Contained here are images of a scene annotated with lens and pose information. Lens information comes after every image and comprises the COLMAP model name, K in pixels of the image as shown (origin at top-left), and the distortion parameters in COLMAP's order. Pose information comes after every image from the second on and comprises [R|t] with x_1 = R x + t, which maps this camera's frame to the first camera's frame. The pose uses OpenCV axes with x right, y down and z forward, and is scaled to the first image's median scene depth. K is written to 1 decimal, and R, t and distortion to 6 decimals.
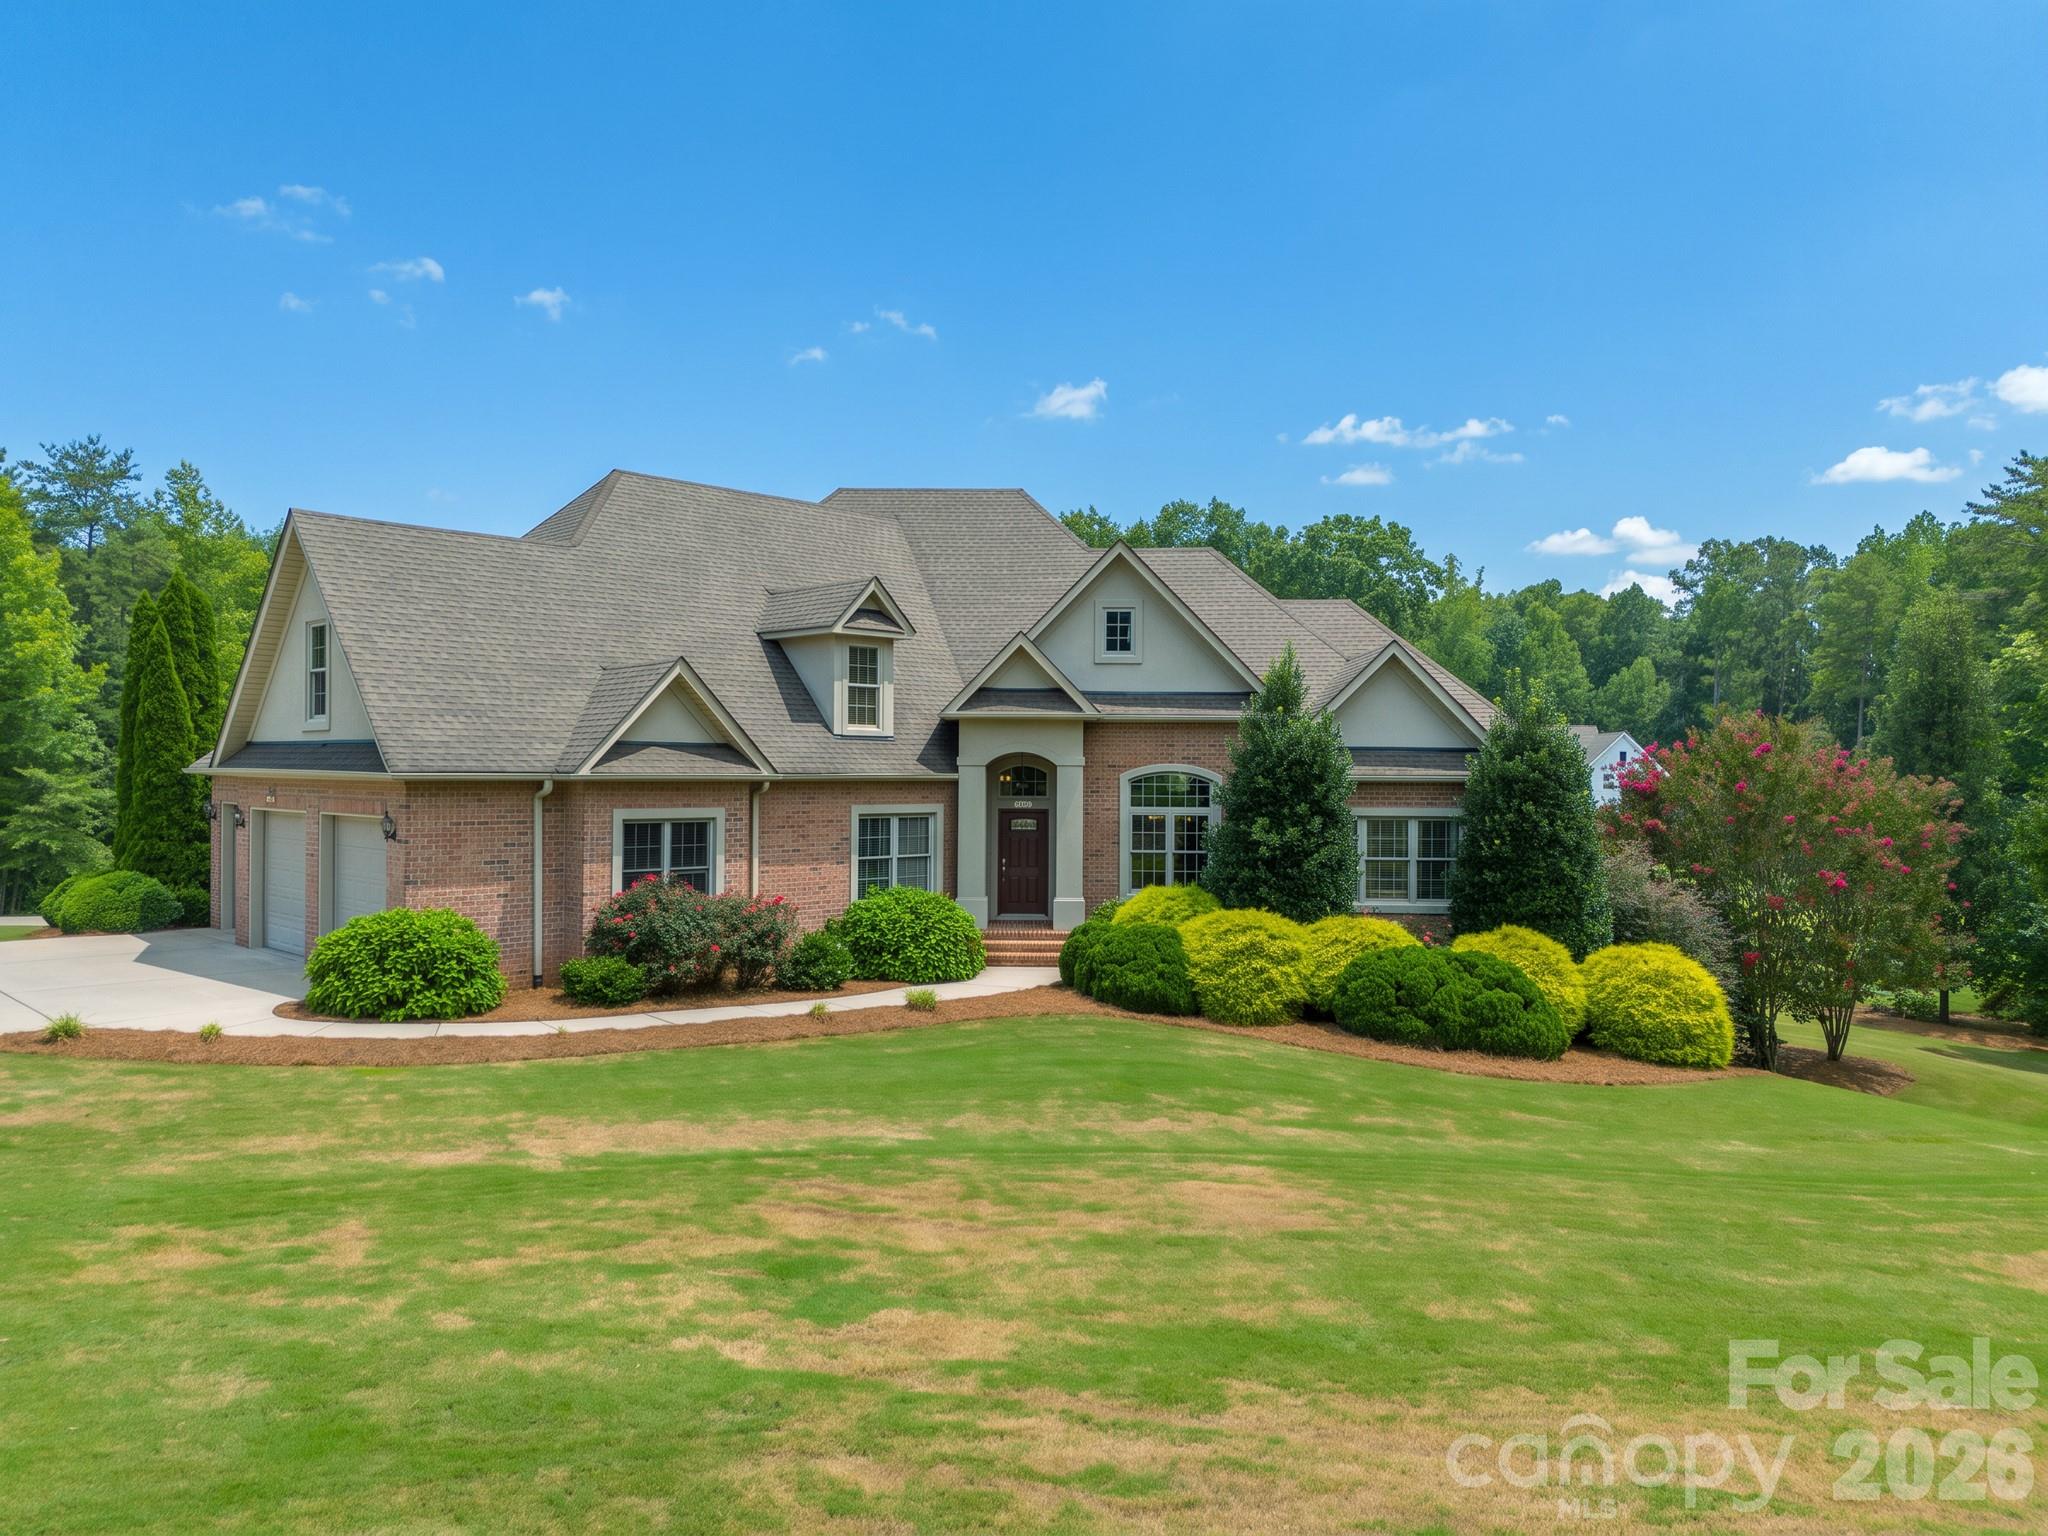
lens RADIAL K [[1551.5, 0, 1025.3], [0, 1551.5, 764.8], [0, 0, 1]] dist [-0.003691, -0.001411]
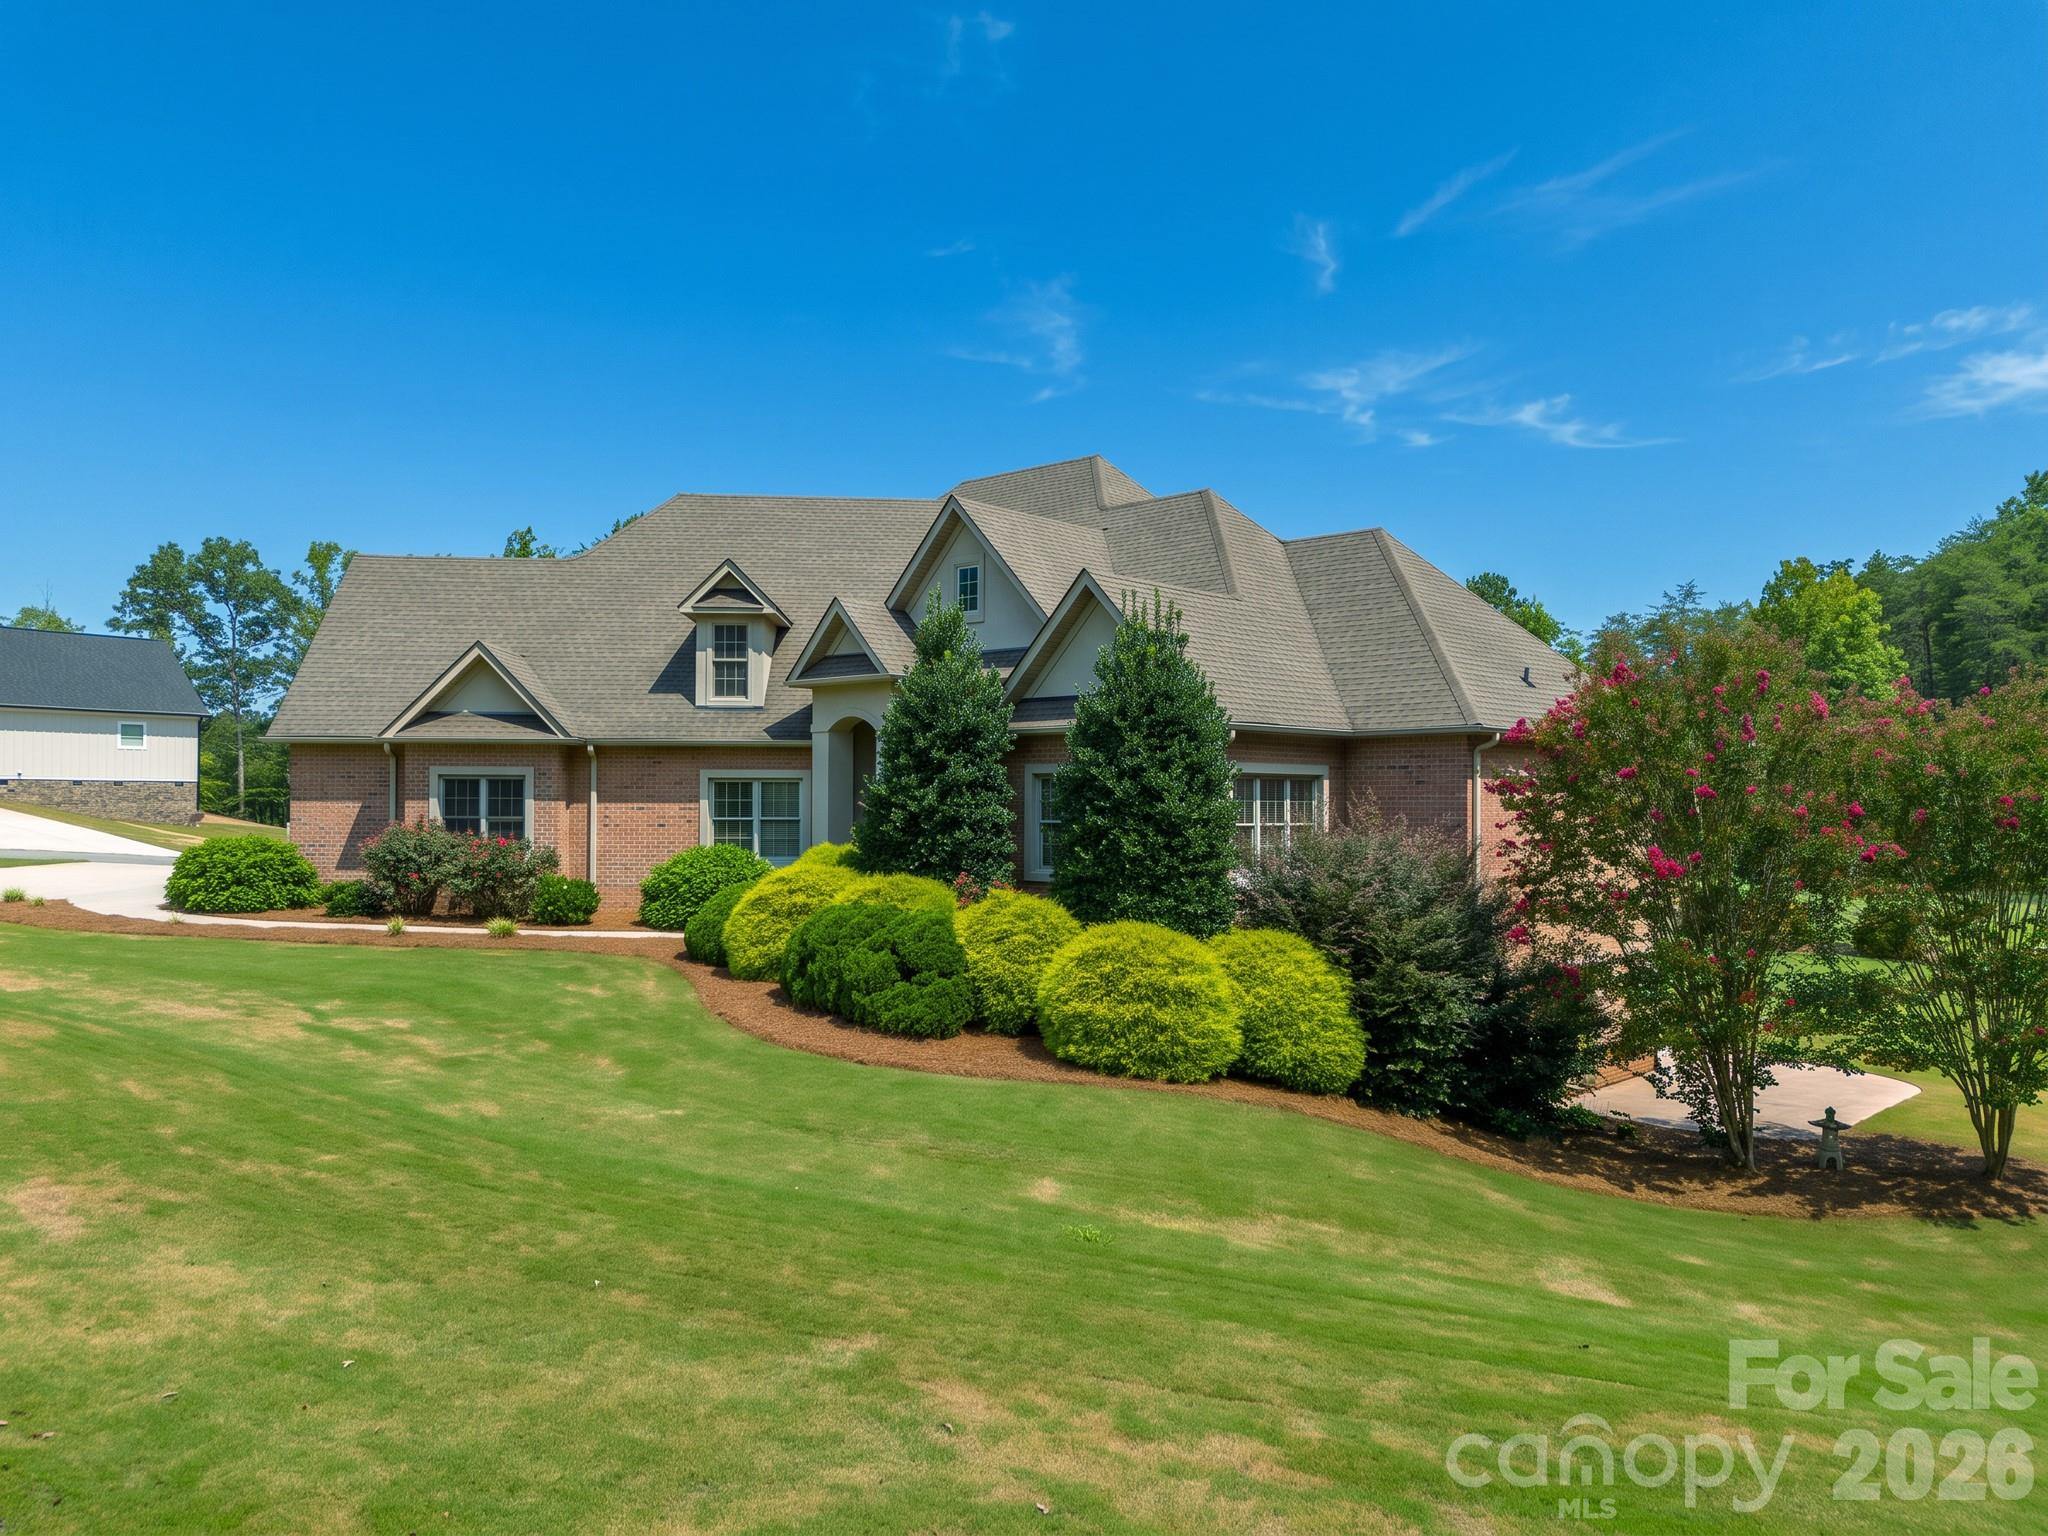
lens RADIAL K [[1551.5, 0, 1027.1], [0, 1551.5, 774.6], [0, 0, 1]] dist [-0.003691, -0.001411]
pose [[0.755829, -0.015235, -0.654592, 0.797904], [0.001840, 0.999775, -0.021145, 0.054869], [0.654767, 0.014778, 0.755687, 0.333598]]
